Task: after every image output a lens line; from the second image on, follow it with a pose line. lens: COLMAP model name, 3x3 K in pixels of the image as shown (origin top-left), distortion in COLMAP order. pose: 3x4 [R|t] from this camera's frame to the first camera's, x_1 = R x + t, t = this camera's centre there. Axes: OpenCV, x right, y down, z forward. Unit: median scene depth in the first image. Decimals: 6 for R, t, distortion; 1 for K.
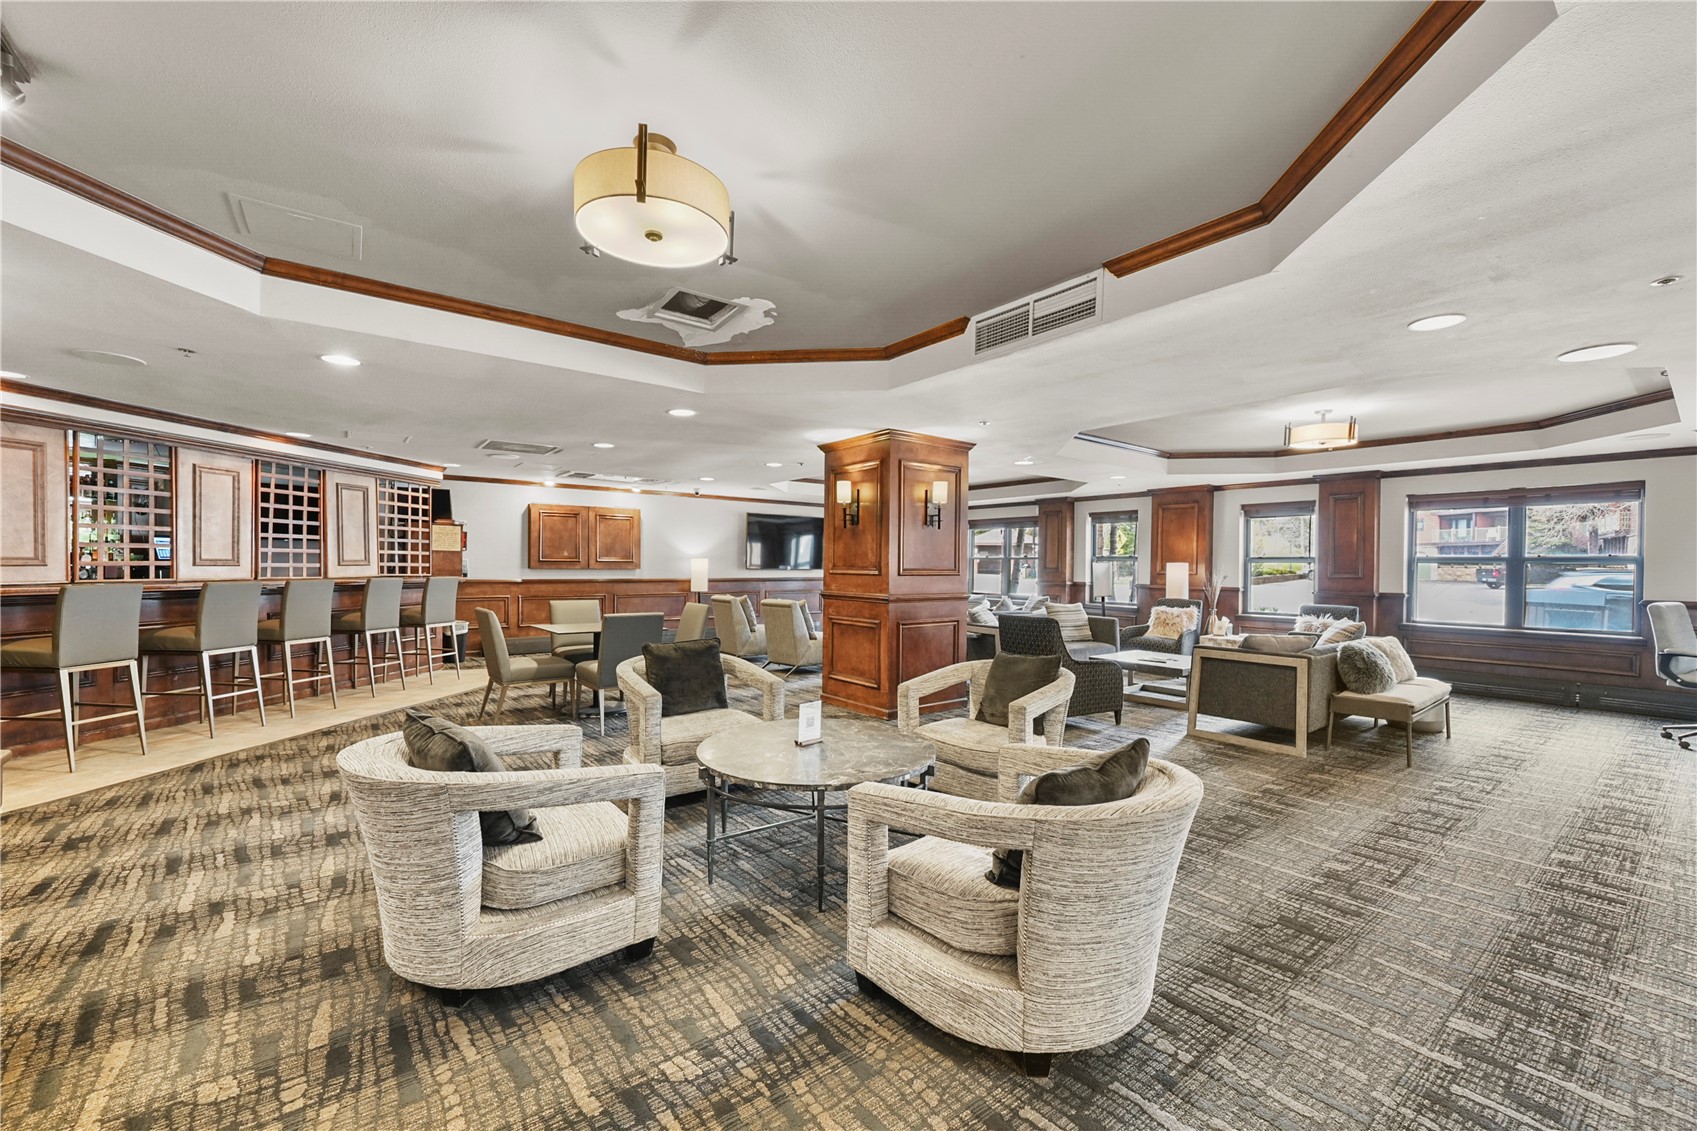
lens RADIAL K [[679.0, 0, 853.9], [0, 679.0, 571.2], [0, 0, 1]] dist [-0.001304, 0.000260]
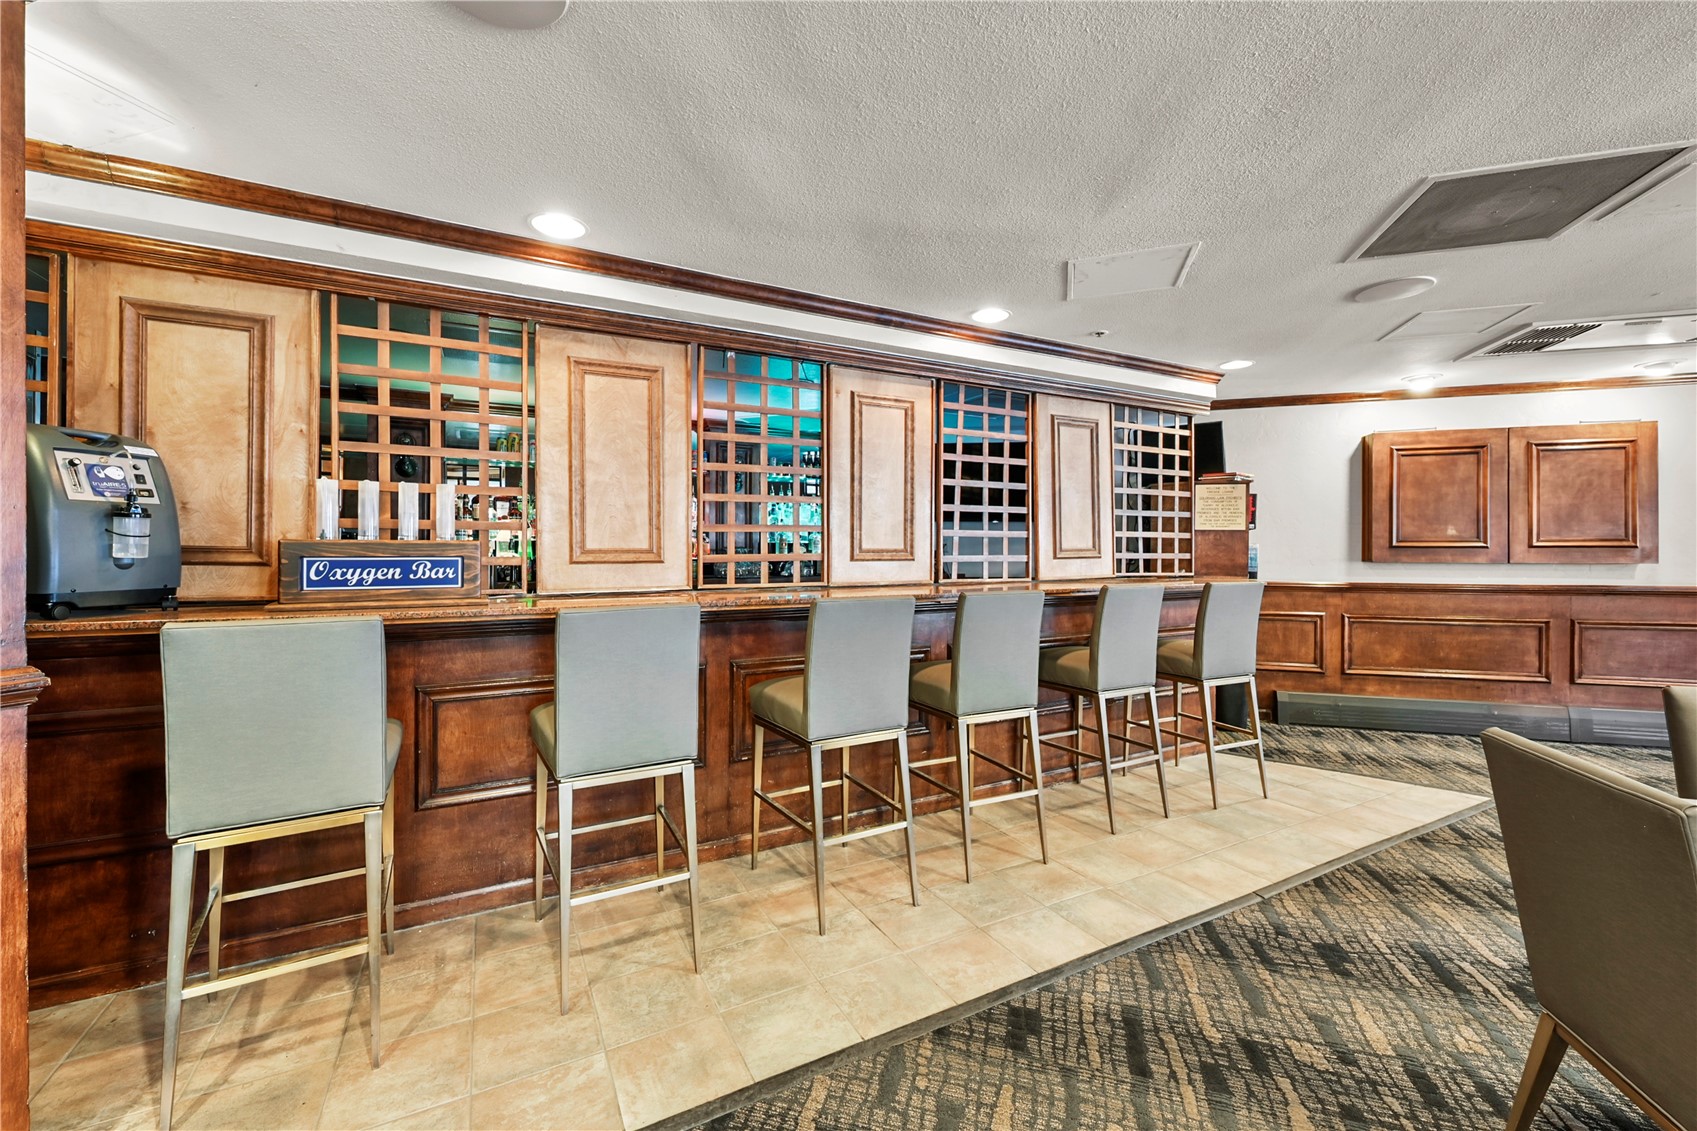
lens RADIAL K [[679.0, 0, 852.6], [0, 679.0, 557.1], [0, 0, 1]] dist [-0.001304, 0.000260]
pose [[0.581446, -0.001922, -0.813583, -0.374224], [-0.001459, 0.999993, -0.003405, -0.007042], [0.813584, 0.003167, 0.581439, 0.503978]]
